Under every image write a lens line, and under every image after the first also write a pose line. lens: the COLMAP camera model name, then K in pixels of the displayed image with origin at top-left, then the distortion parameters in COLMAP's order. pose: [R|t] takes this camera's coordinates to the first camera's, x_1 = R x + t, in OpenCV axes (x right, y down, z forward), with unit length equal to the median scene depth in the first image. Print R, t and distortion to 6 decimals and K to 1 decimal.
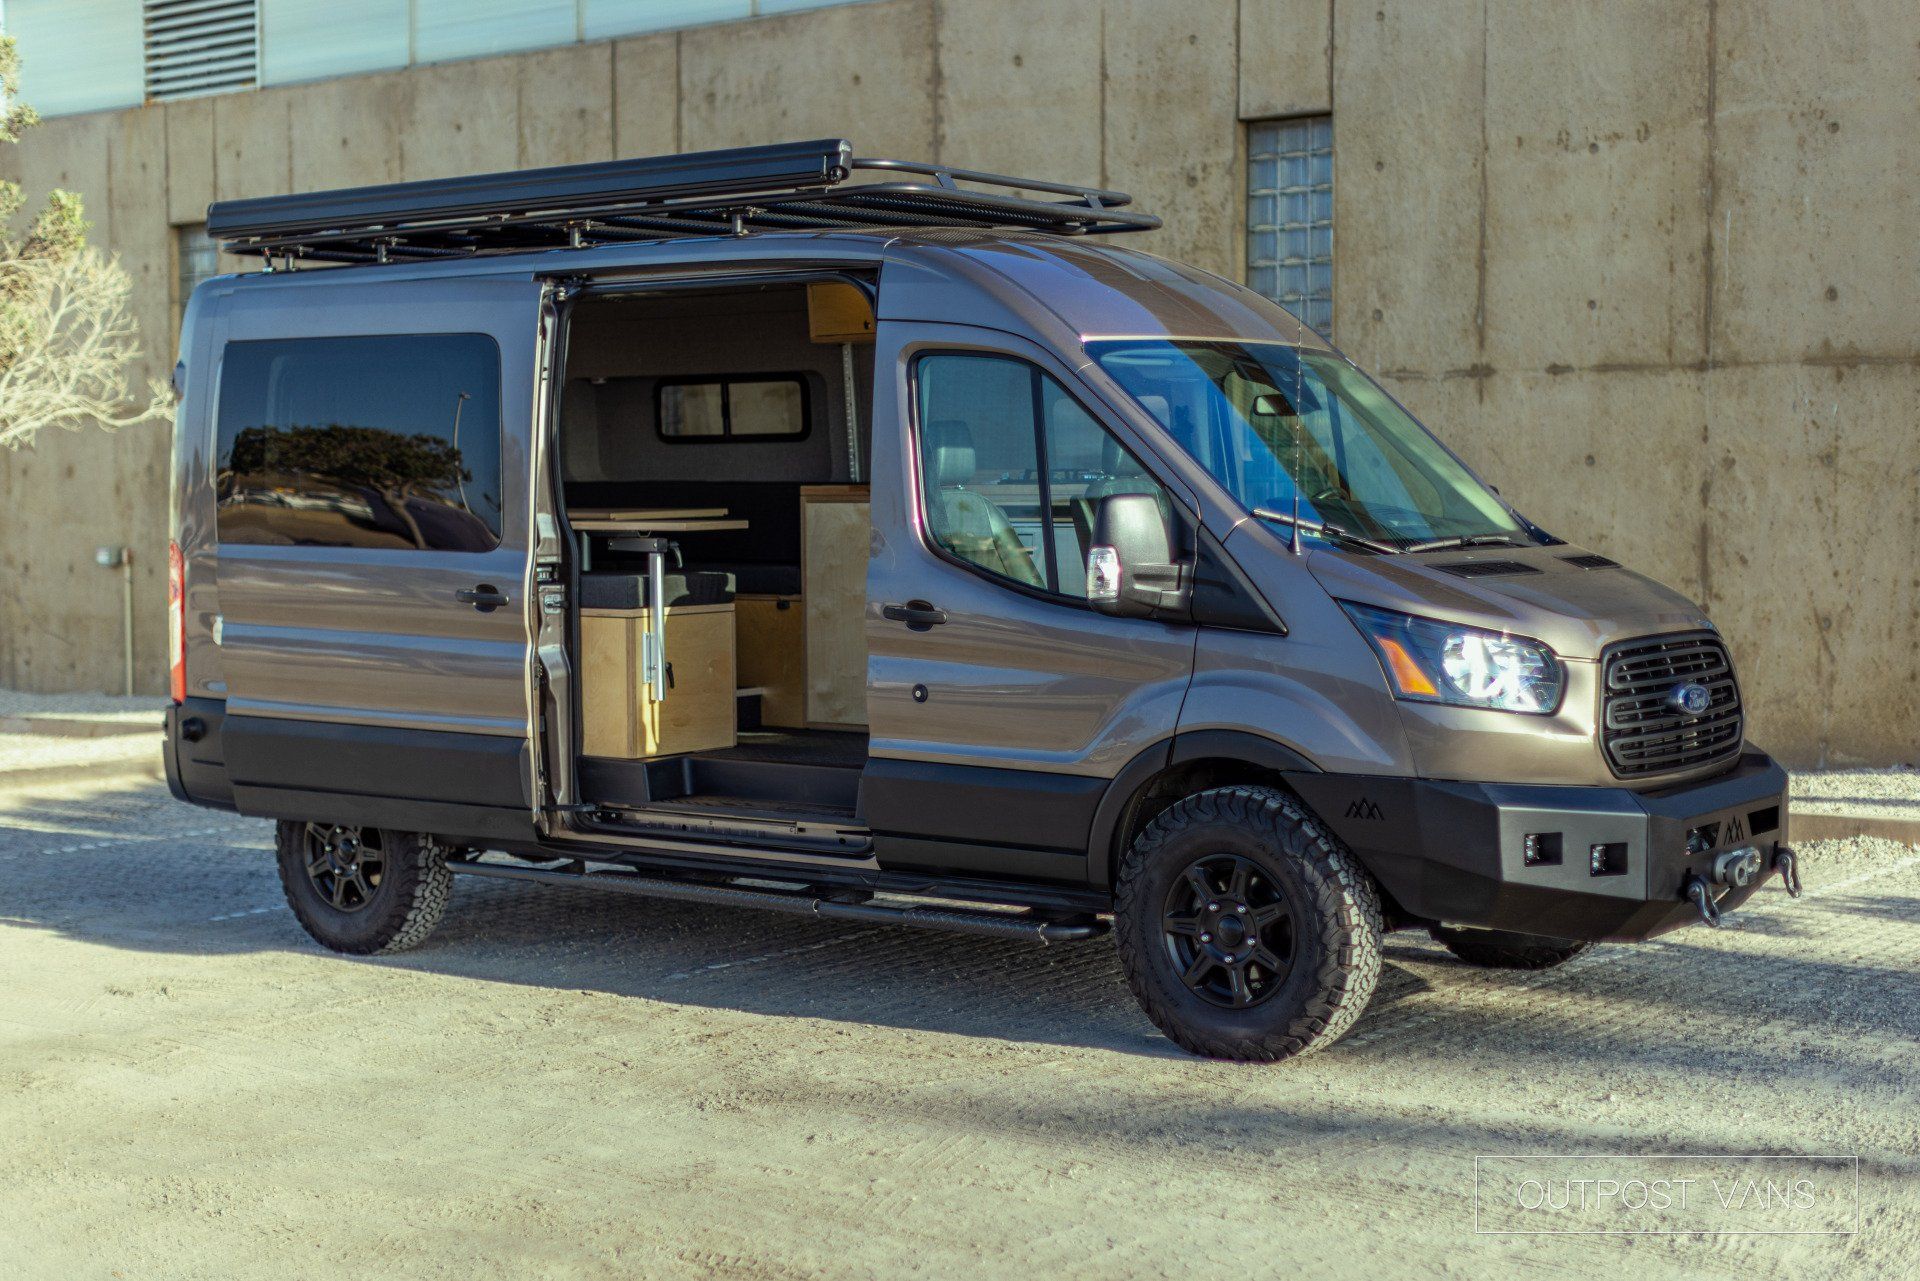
lens RADIAL K [[2702.4, 0, 960.0], [0, 2702.4, 640.5], [0, 0, 1]] dist [0.015293, 0.090662]
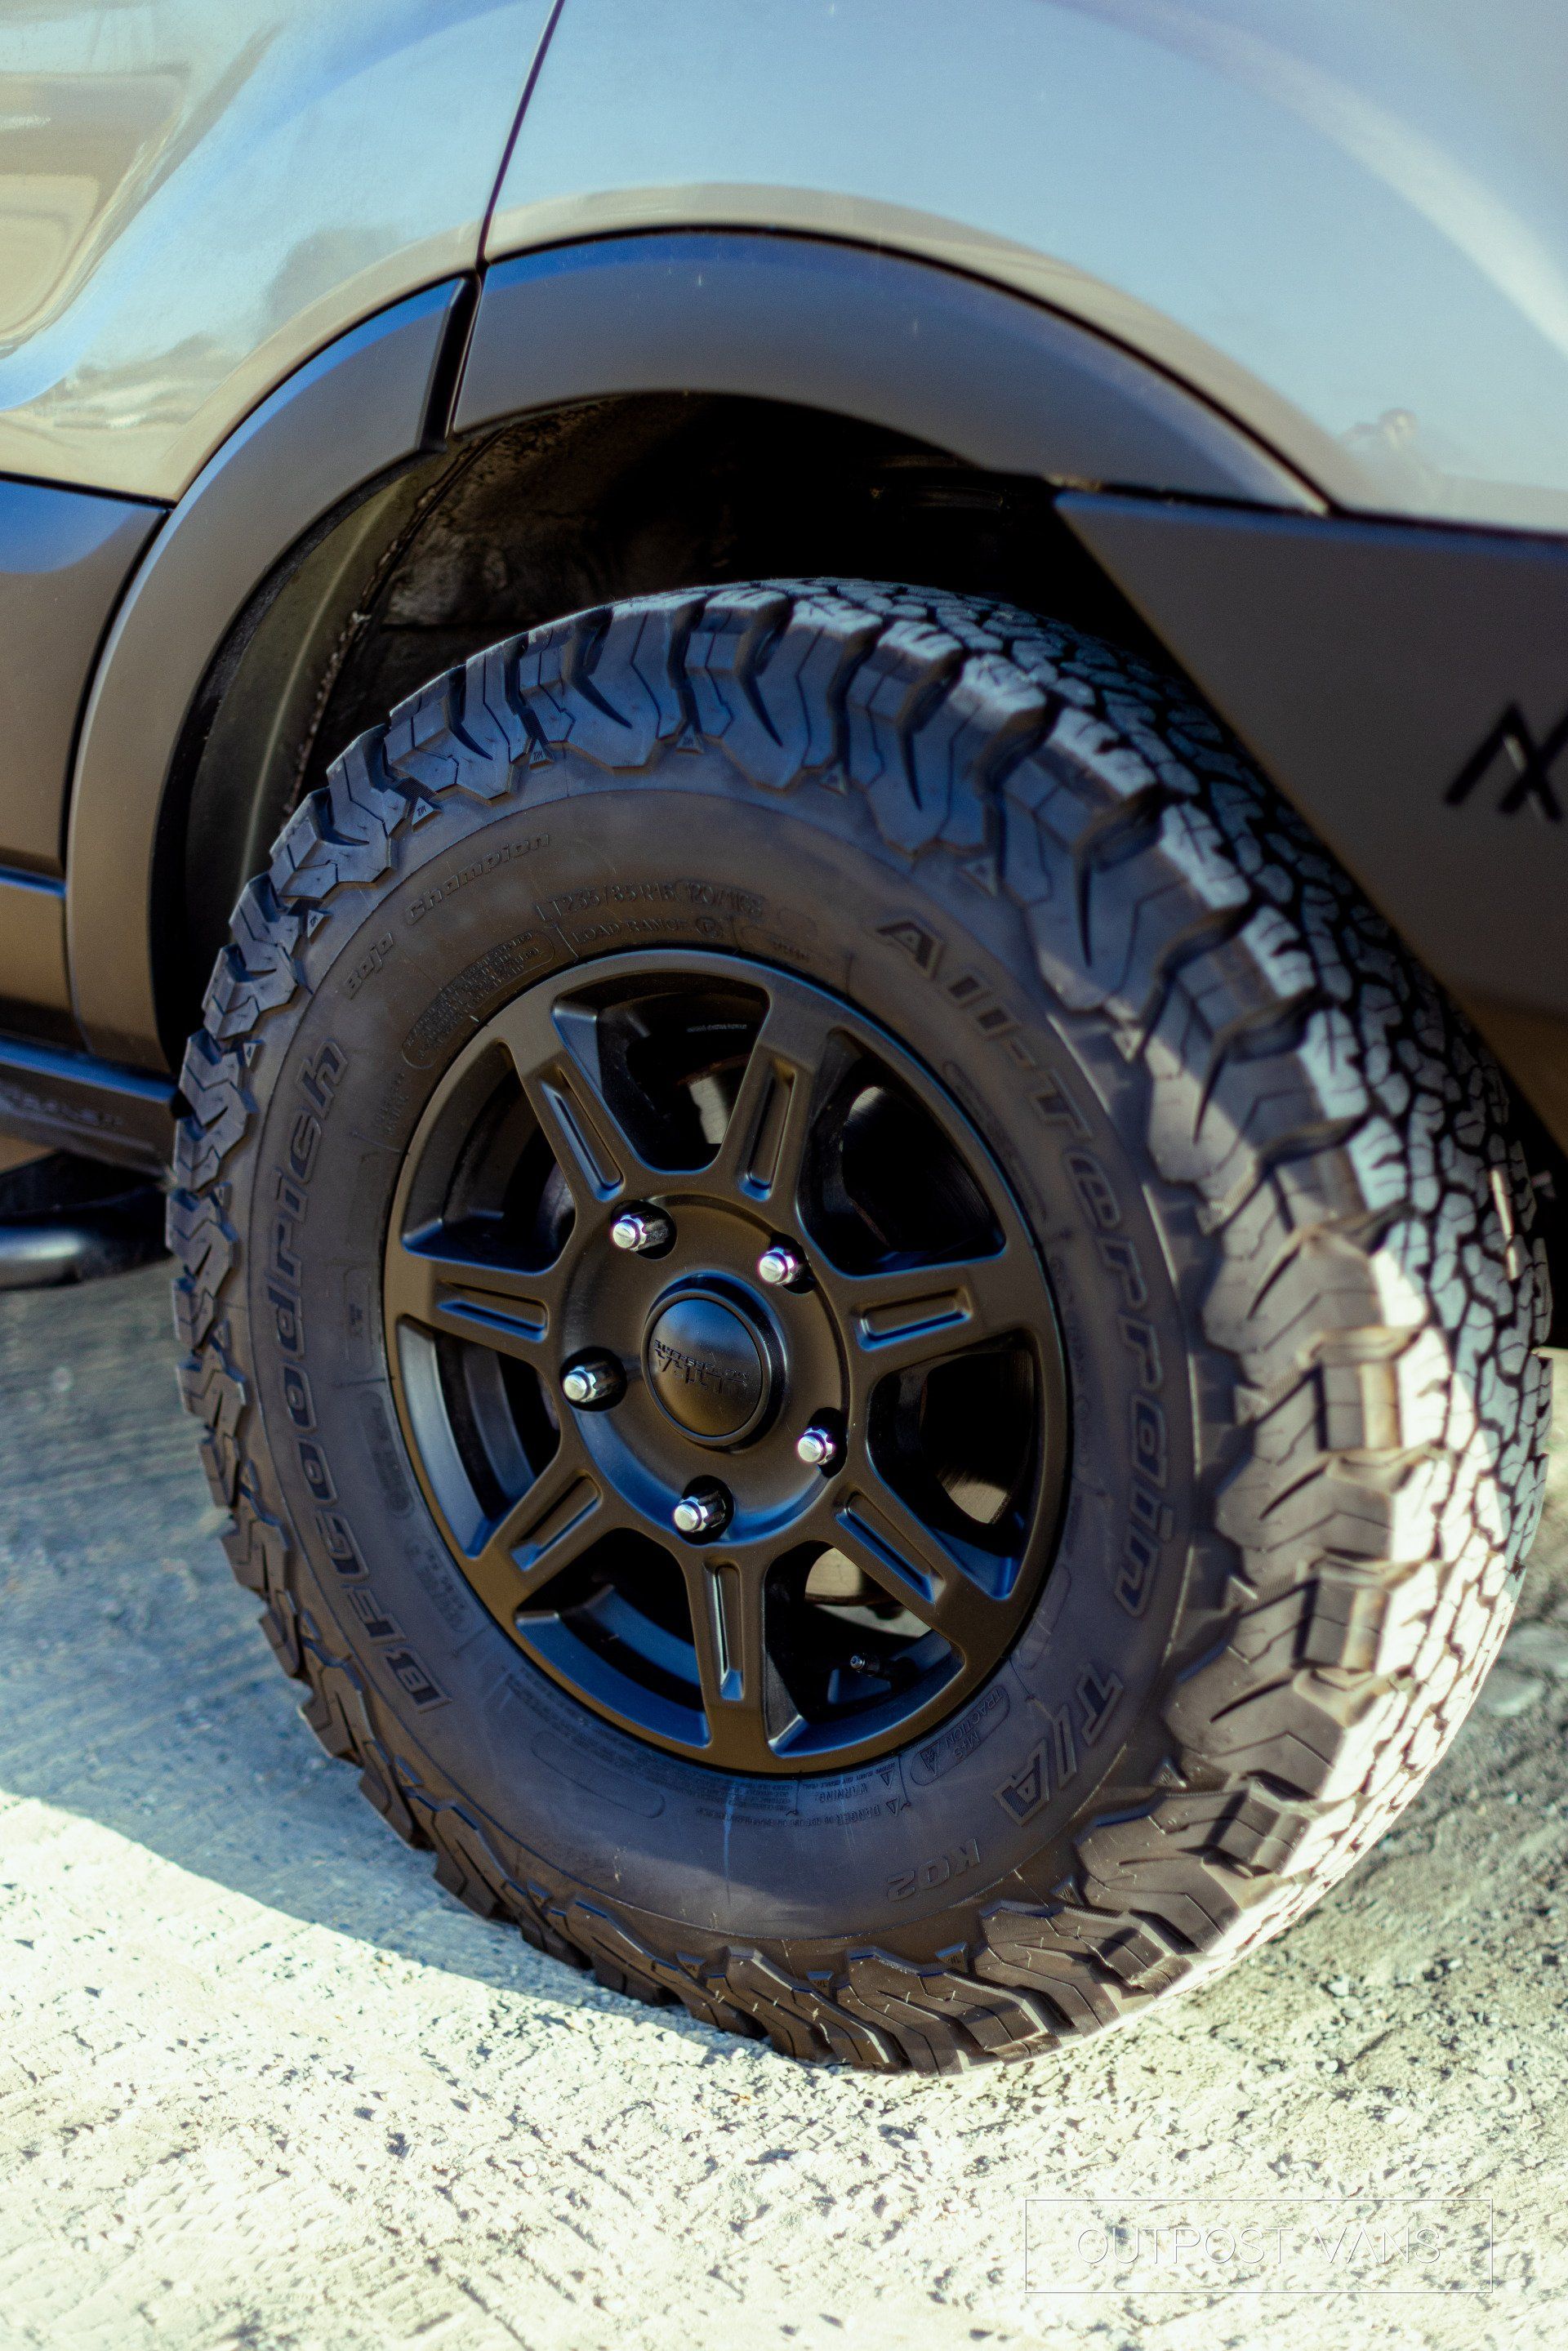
lens RADIAL K [[3348.0, 0, 784.0], [0, 3348.0, 1175.5], [0, 0, 1]] dist [-0.010774, -0.032305]
pose [[0.996666, 0.061825, 0.053239, 0.091828], [-0.071367, 0.976856, 0.201642, 0.048168], [-0.039541, -0.204769, 0.978011, 0.778395]]
